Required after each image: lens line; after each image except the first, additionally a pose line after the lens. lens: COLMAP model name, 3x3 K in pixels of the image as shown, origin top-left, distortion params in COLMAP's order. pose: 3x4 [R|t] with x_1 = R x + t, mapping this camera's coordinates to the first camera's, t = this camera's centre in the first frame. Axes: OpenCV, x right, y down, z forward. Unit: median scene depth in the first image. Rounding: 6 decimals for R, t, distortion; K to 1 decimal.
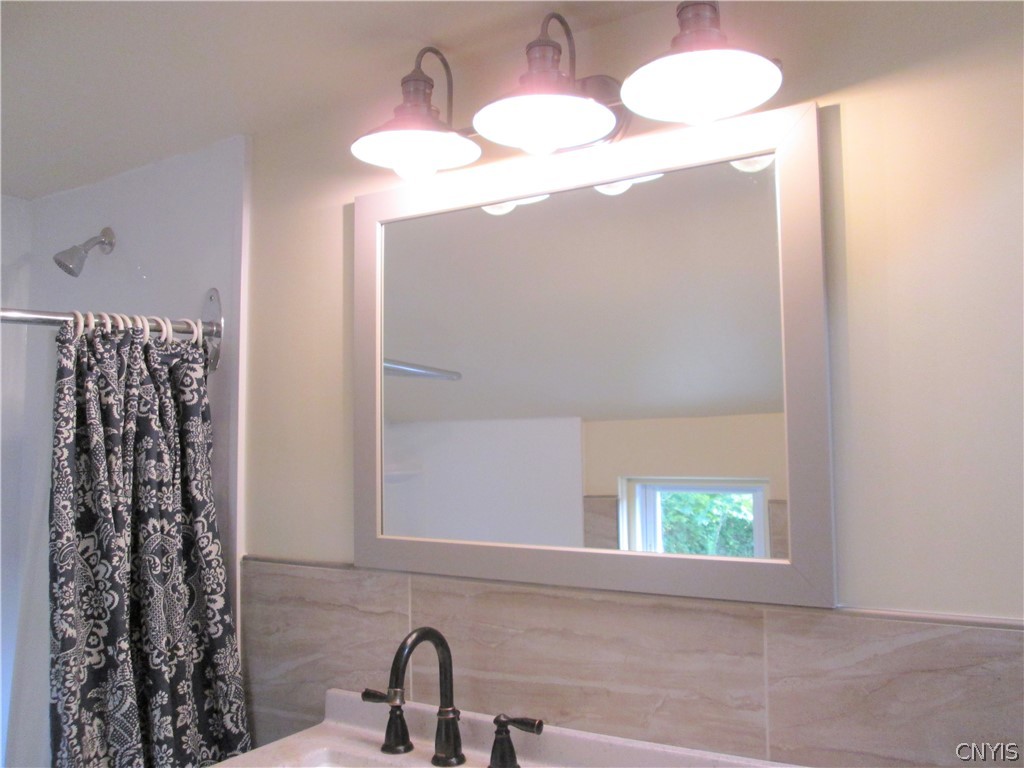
lens RADIAL K [[841.2, 0, 504.3], [0, 841.2, 389.2], [0, 0, 1]] dist [-0.059879, 0.030363]
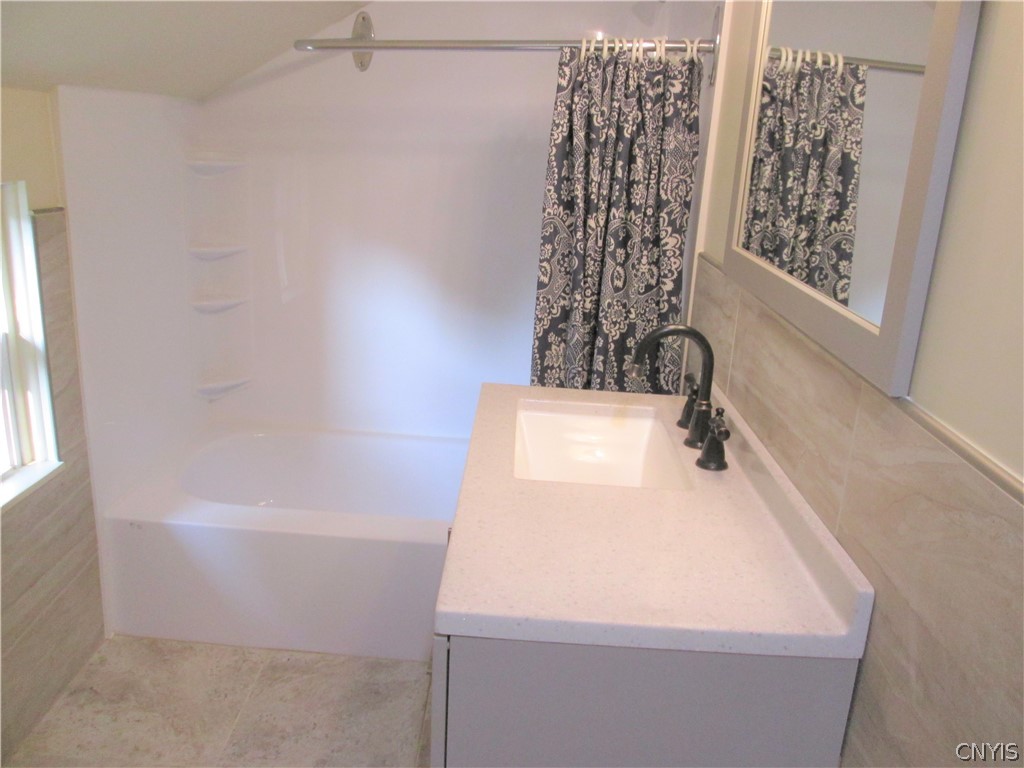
lens RADIAL K [[841.2, 0, 504.2], [0, 841.2, 392.4], [0, 0, 1]] dist [-0.059879, 0.030363]
pose [[0.502840, 0.296304, -0.812008, 0.655106], [-0.002137, 0.939834, 0.341625, -0.019598], [0.864377, -0.170047, 0.473219, 0.200101]]
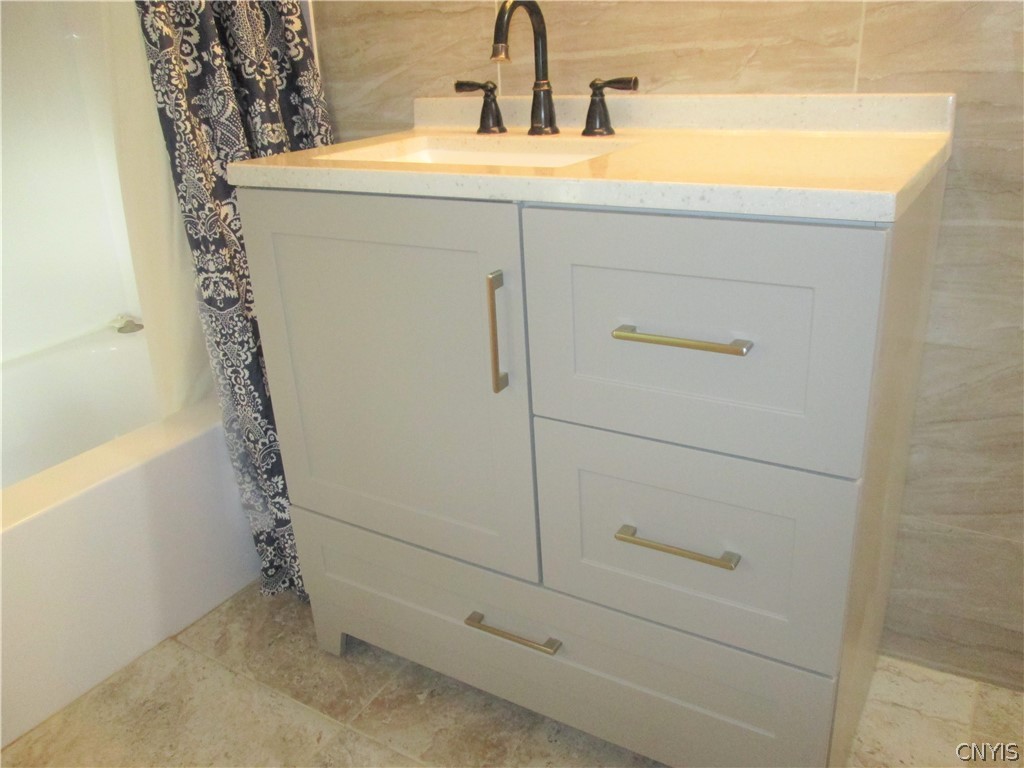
lens RADIAL K [[841.2, 0, 502.8], [0, 841.2, 386.3], [0, 0, 1]] dist [-0.059879, 0.030363]
pose [[0.999674, -0.022845, -0.011401, -0.102809], [0.025530, 0.888821, 0.457542, 0.215229], [-0.000319, -0.457684, 0.889115, -0.100269]]
